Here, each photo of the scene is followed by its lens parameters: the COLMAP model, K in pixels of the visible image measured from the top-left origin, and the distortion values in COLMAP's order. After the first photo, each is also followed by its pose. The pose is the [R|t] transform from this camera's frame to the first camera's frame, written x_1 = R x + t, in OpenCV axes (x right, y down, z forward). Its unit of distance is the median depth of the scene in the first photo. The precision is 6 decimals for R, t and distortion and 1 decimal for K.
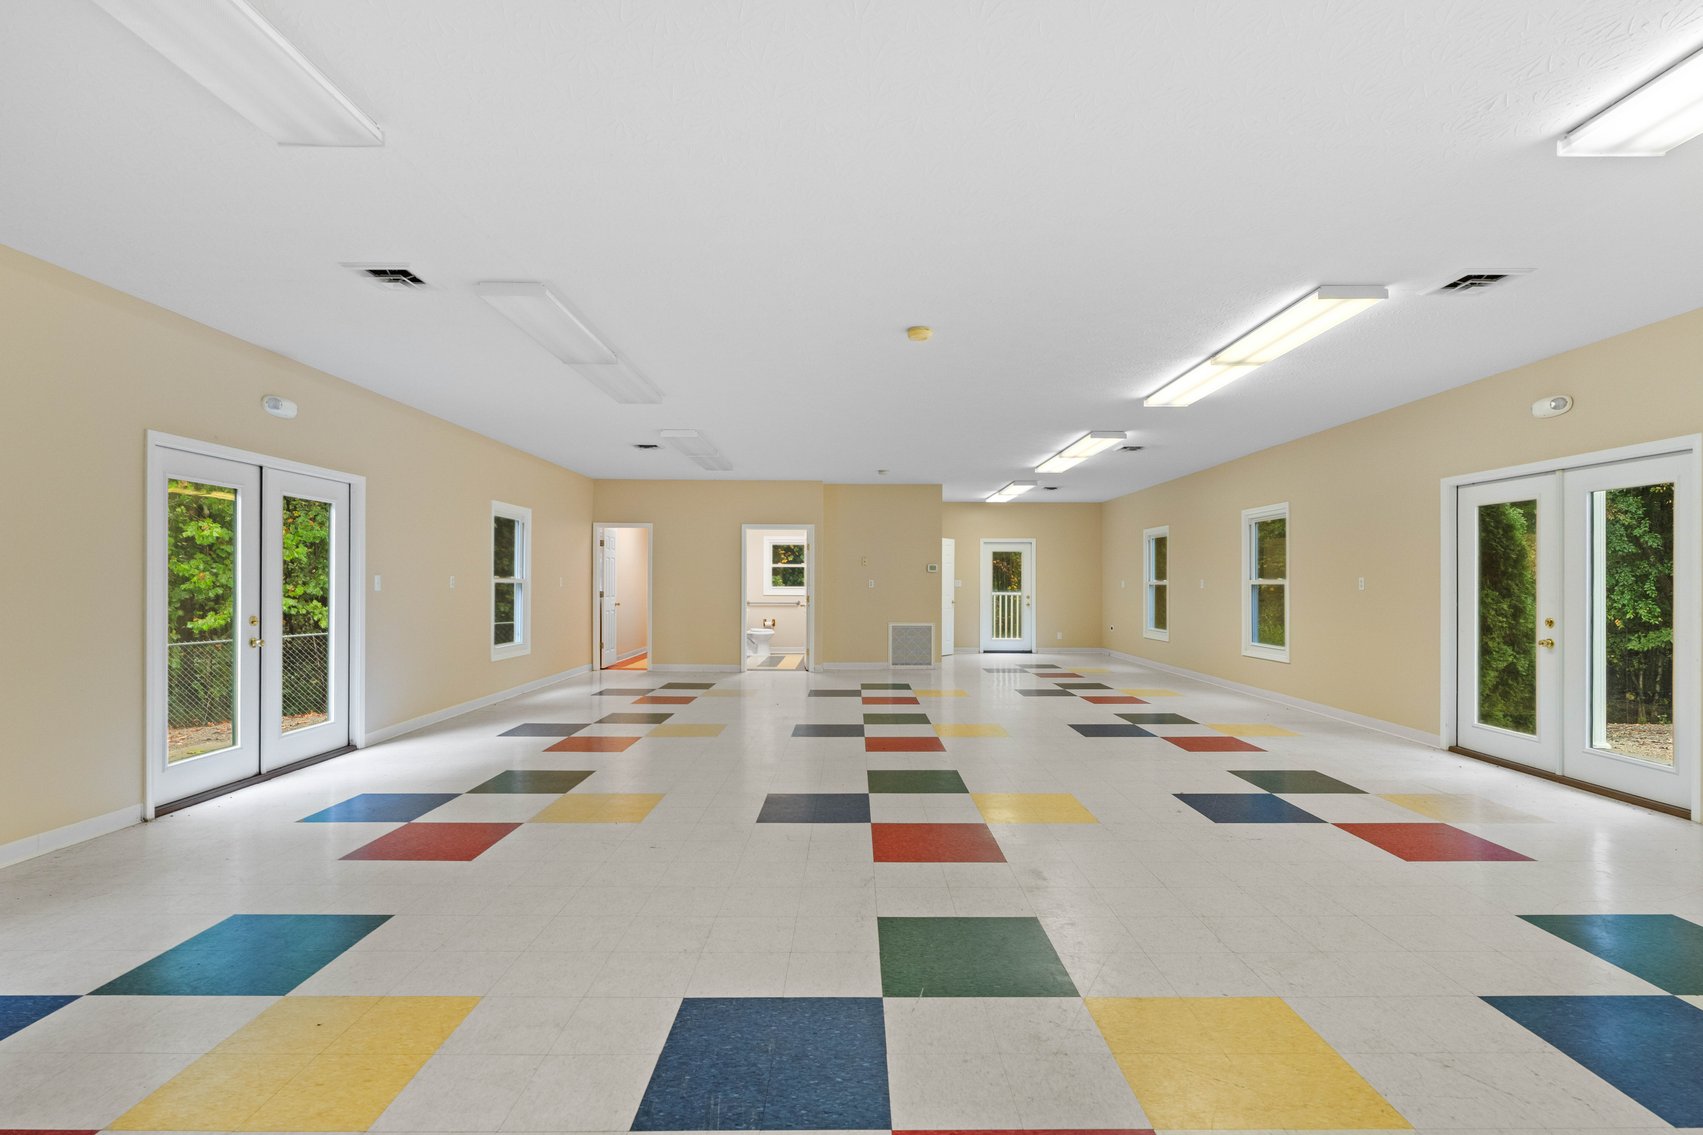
lens RADIAL K [[810.6, 0, 891.5], [0, 810.6, 578.5], [0, 0, 1]] dist [0.004127, 0.000775]
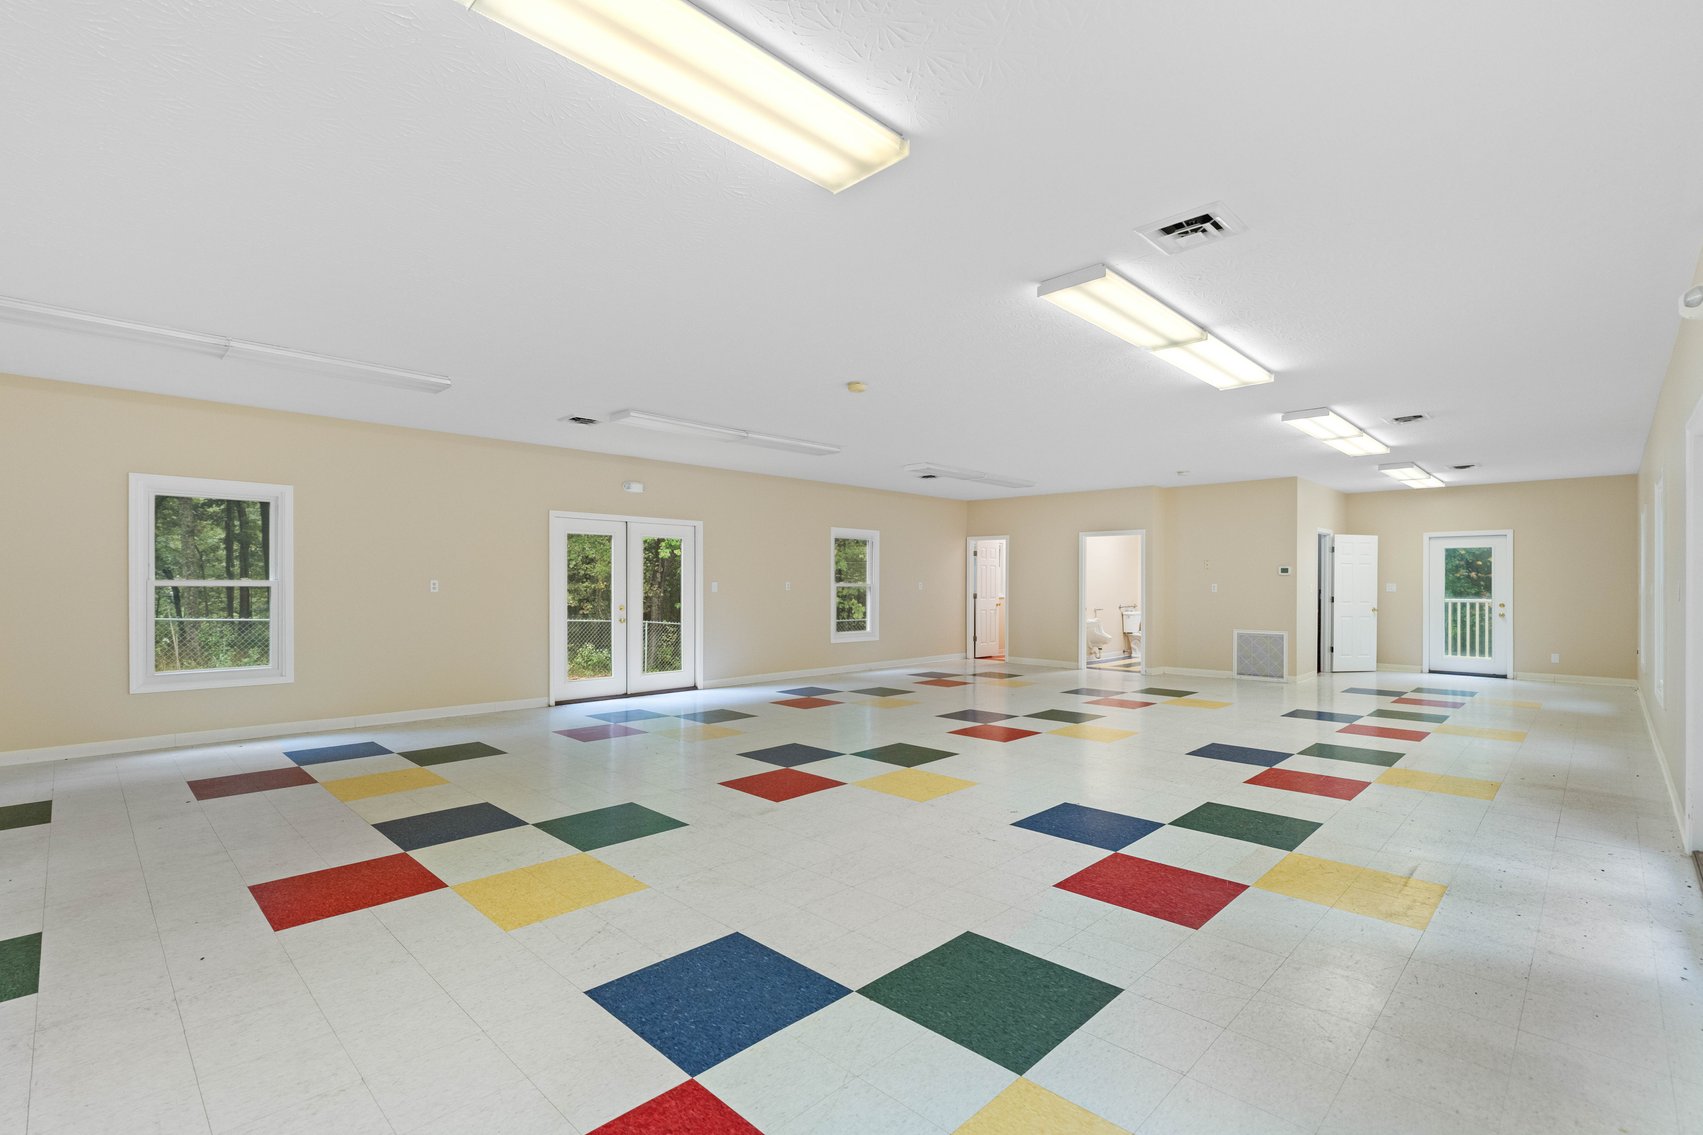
lens RADIAL K [[759.2, 0, 843.2], [0, 759.2, 598.0], [0, 0, 1]] dist [-0.007517, -0.000363]
pose [[0.717215, 0.011503, -0.696757, 0.289791], [0.003663, 0.999788, 0.020276, -0.001422], [0.696842, -0.017094, 0.717021, 0.054847]]
